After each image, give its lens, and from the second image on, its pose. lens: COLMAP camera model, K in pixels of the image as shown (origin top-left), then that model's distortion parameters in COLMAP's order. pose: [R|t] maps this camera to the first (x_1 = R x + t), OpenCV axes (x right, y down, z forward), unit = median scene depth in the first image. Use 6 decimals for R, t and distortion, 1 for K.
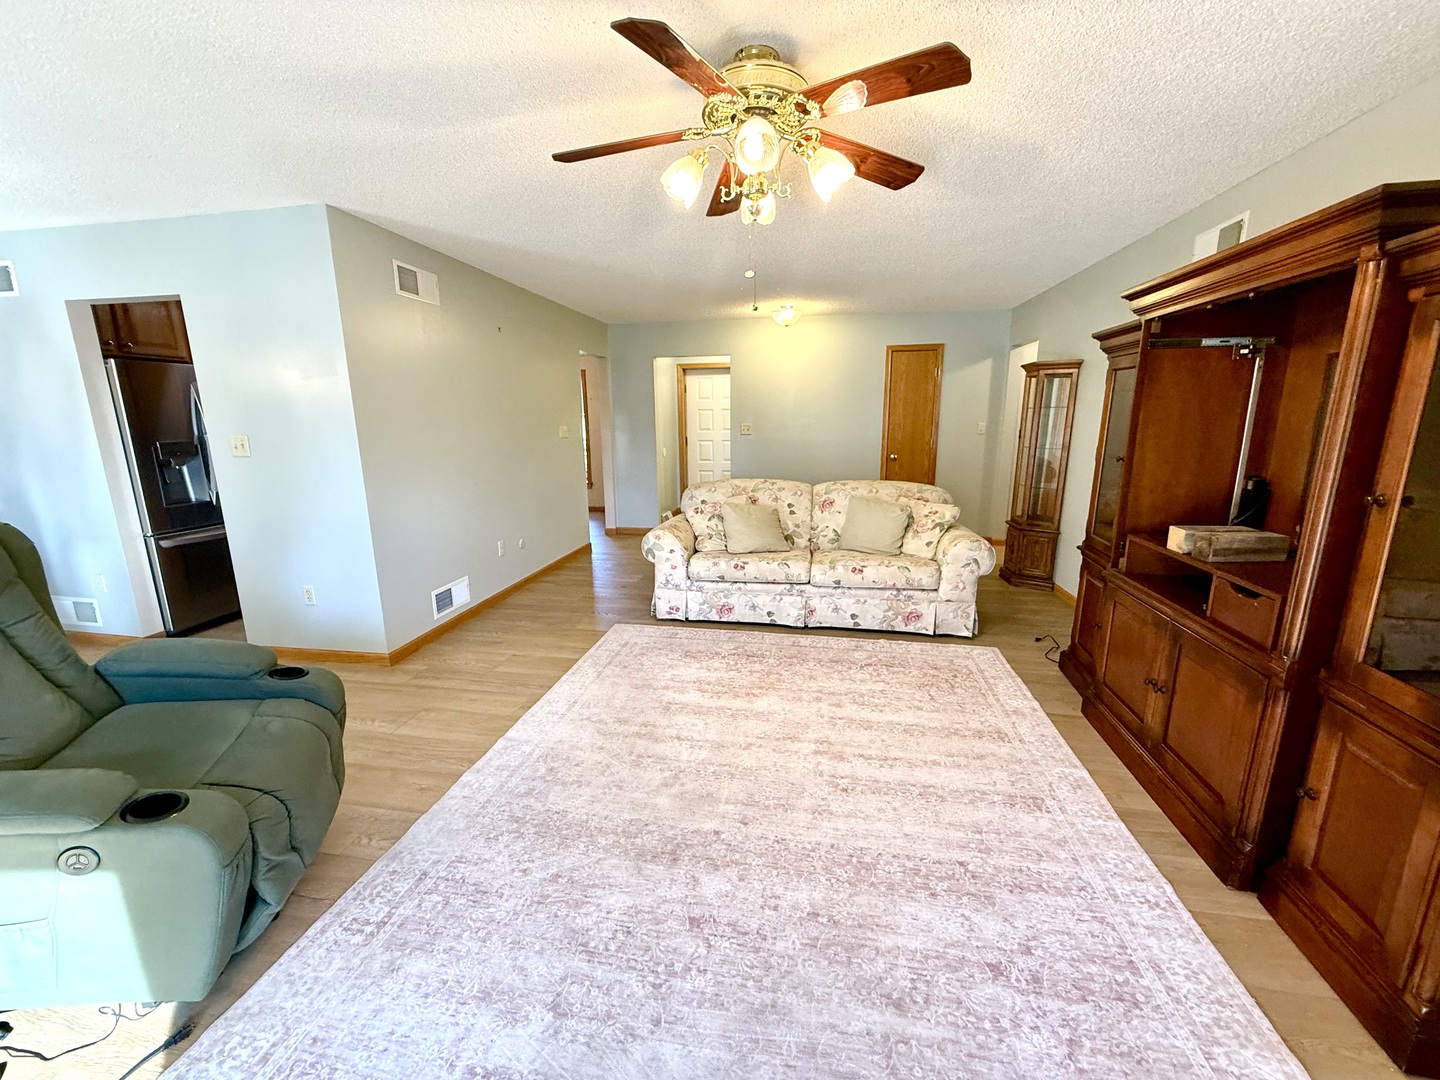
lens RADIAL K [[573.9, 0, 716.6], [0, 573.9, 539.5], [0, 0, 1]] dist [0.000220, -0.000108]
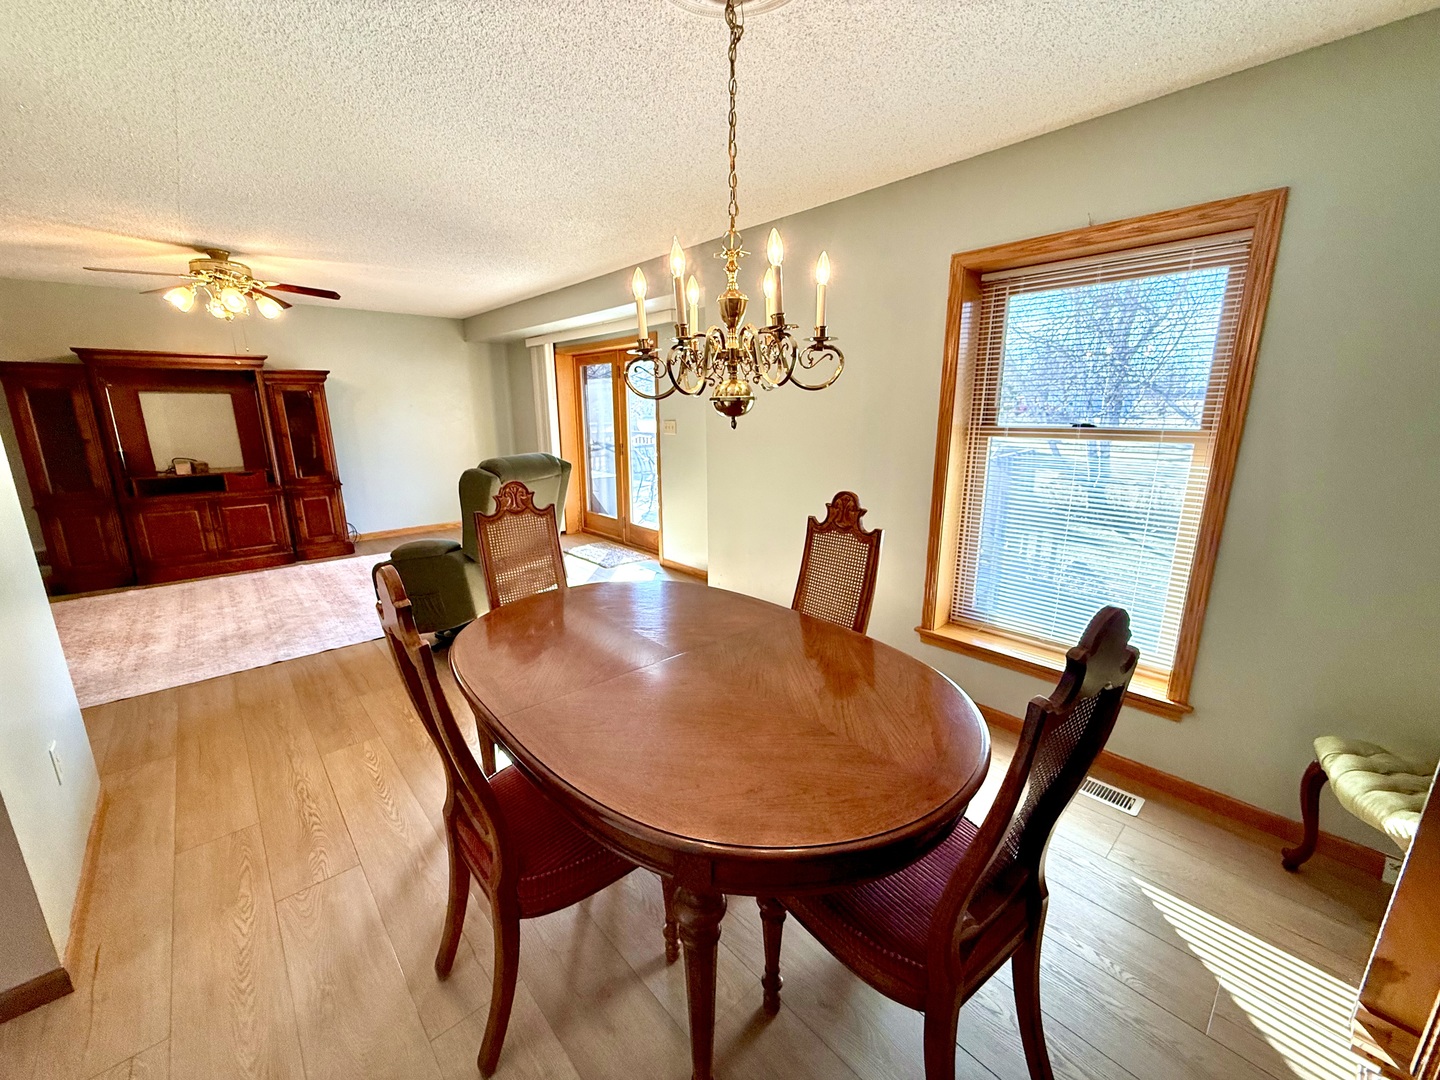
lens RADIAL K [[573.9, 0, 716.6], [0, 573.9, 539.5], [0, 0, 1]] dist [0.000220, -0.000108]
pose [[-0.788161, -0.129163, 0.601763, -1.336933], [0.142374, 0.912949, 0.382431, -0.184501], [-0.598775, 0.387093, -0.701161, 0.841848]]
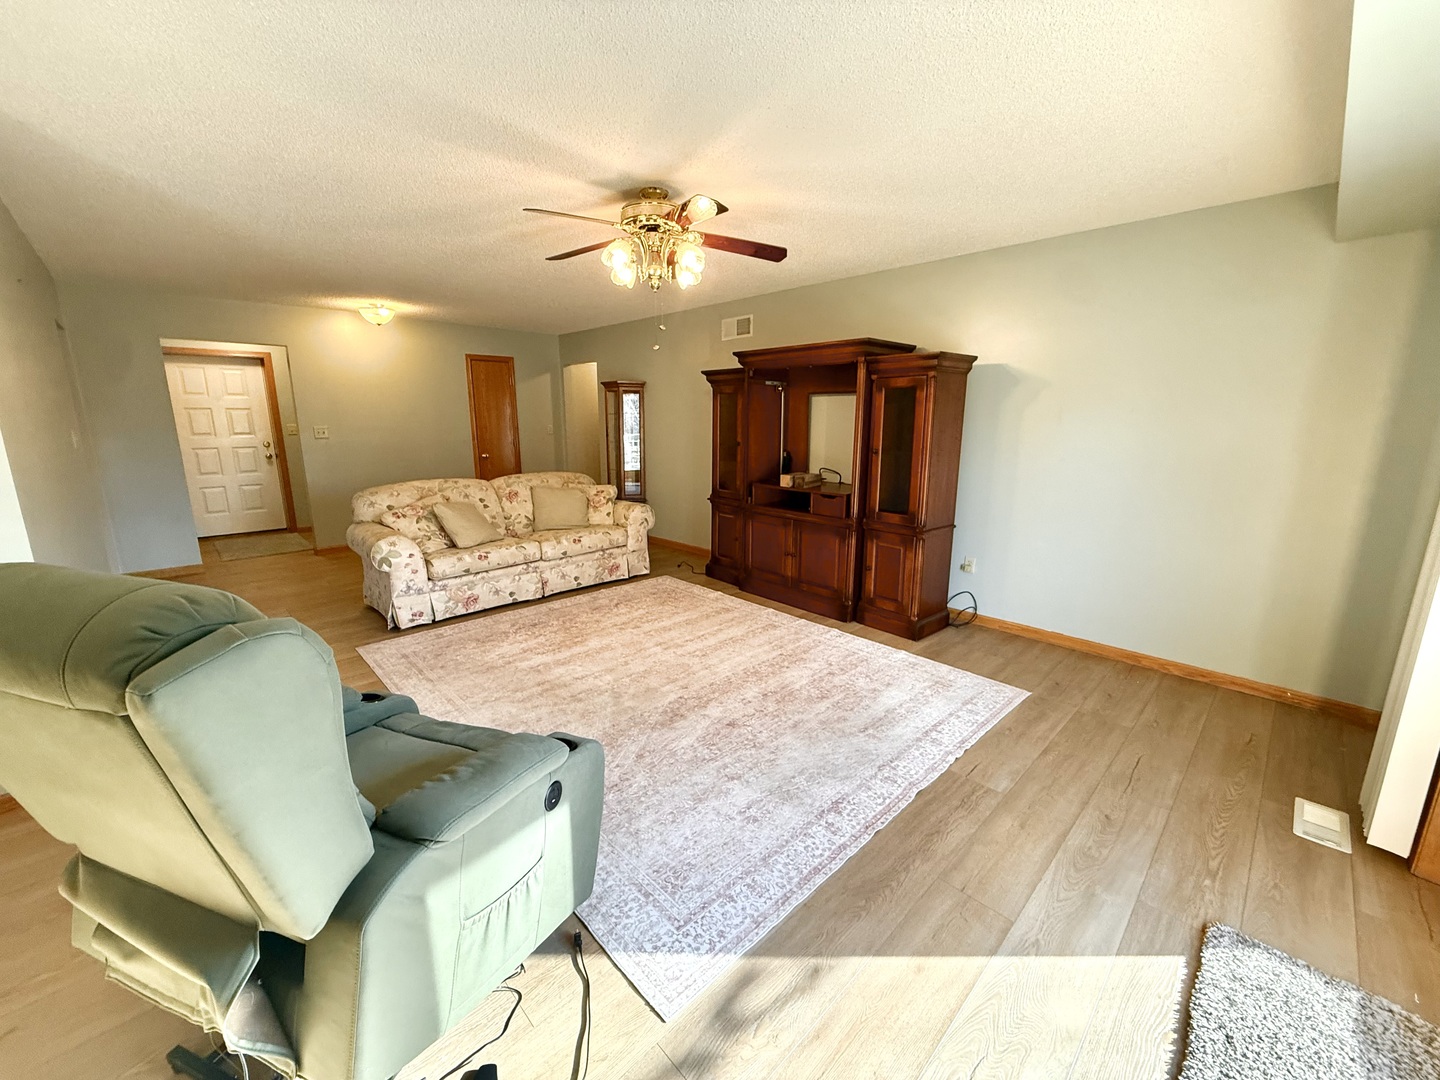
lens RADIAL K [[573.9, 0, 716.6], [0, 573.9, 539.5], [0, 0, 1]] dist [0.000220, -0.000108]
pose [[0.584855, -0.159795, 0.795242, -0.572679], [0.164588, 0.983387, 0.076556, 0.004629], [-0.794264, 0.086113, 0.601439, -0.002868]]
